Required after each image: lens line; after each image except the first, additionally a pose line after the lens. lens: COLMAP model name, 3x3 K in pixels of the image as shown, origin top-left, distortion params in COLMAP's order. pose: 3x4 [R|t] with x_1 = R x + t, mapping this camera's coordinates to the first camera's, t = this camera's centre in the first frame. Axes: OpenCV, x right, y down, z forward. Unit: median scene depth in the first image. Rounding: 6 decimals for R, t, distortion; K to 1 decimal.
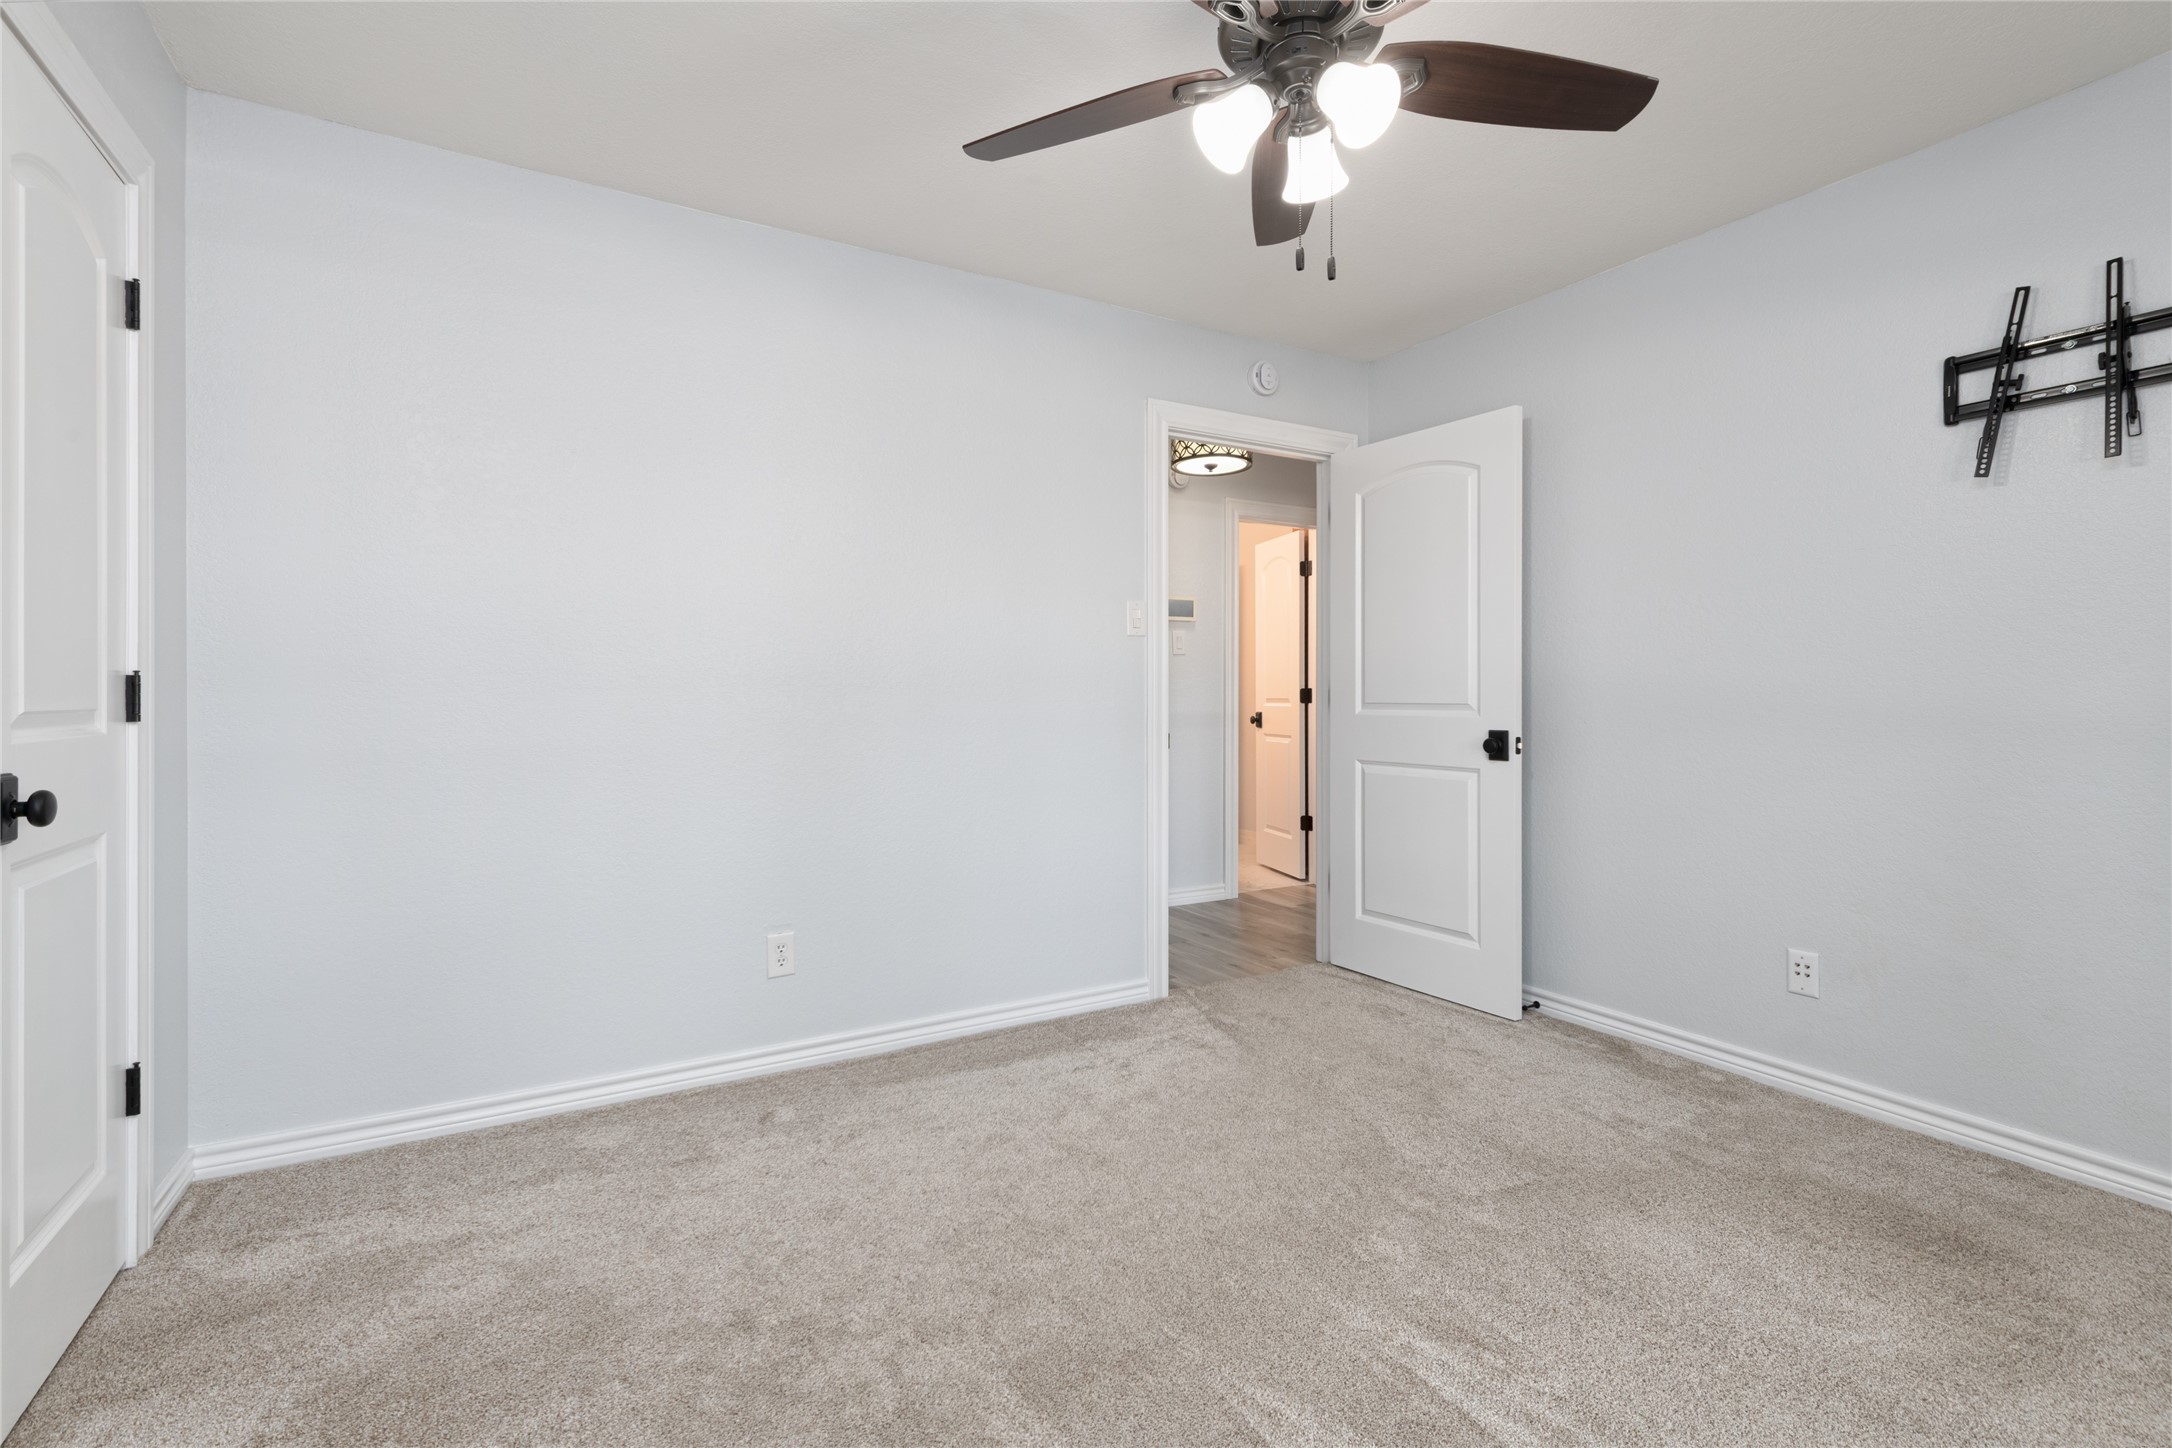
lens RADIAL K [[972.8, 0, 1102.0], [0, 972.8, 718.6], [0, 0, 1]] dist [0.008809, -0.000668]
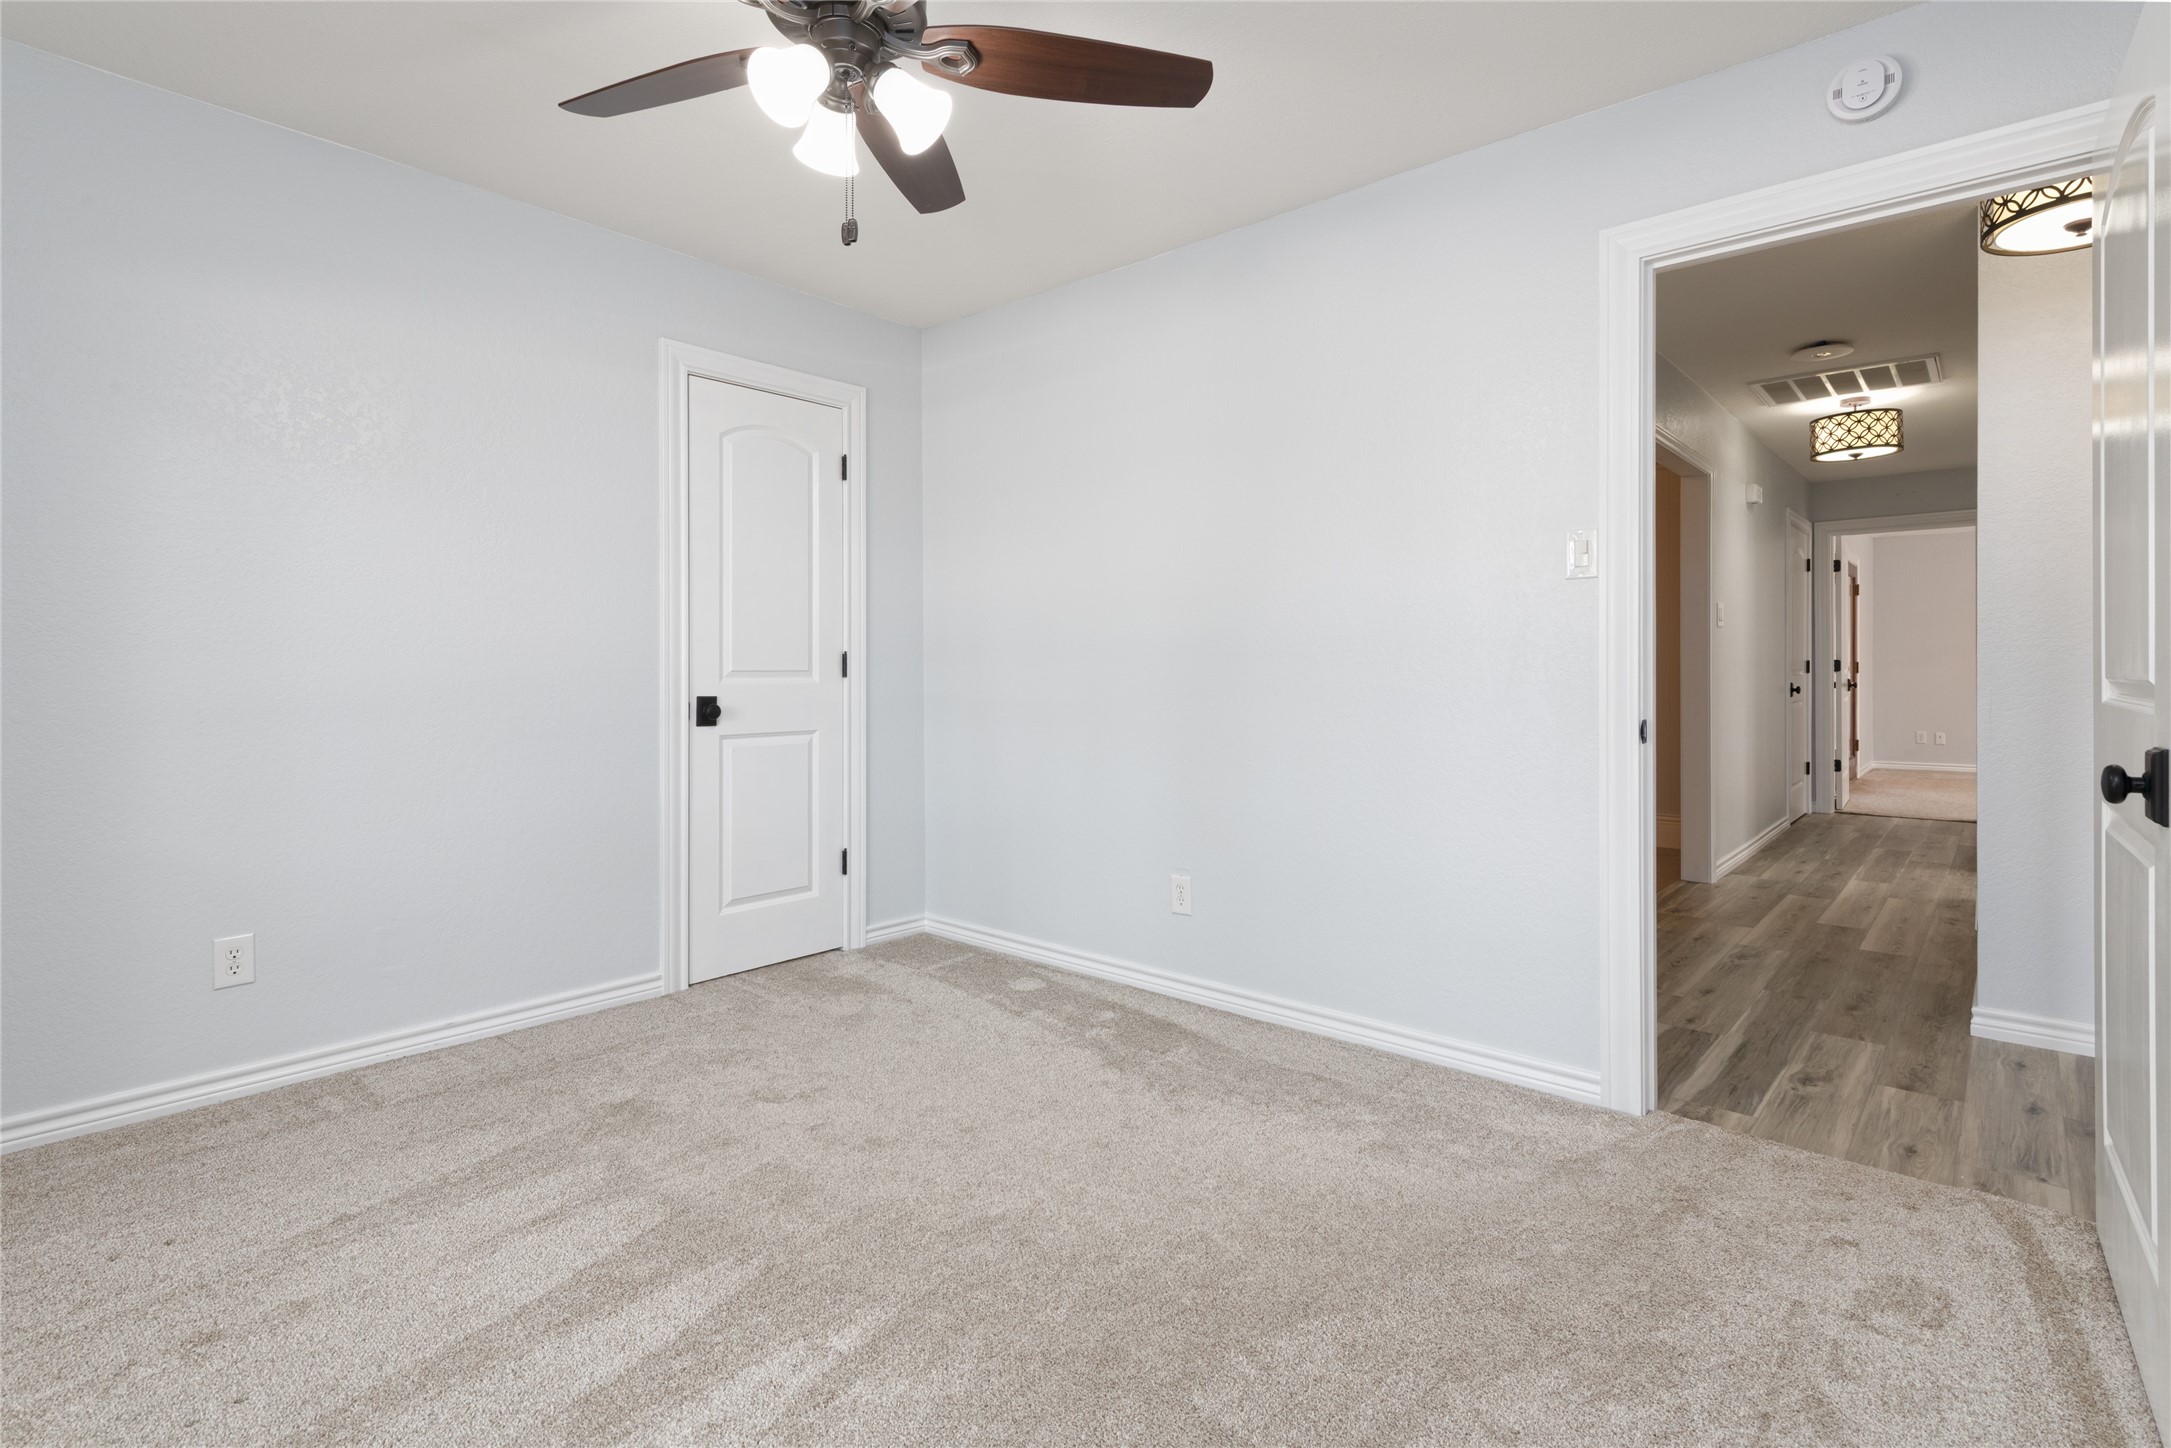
lens RADIAL K [[1033.0, 0, 1091.9], [0, 1033.0, 698.8], [0, 0, 1]] dist [0.023587, -0.010774]
pose [[0.332600, 0.030878, -0.942563, 0.749581], [-0.024349, 0.999412, 0.024148, -0.009581], [0.942754, 0.014919, 0.333156, 0.501420]]
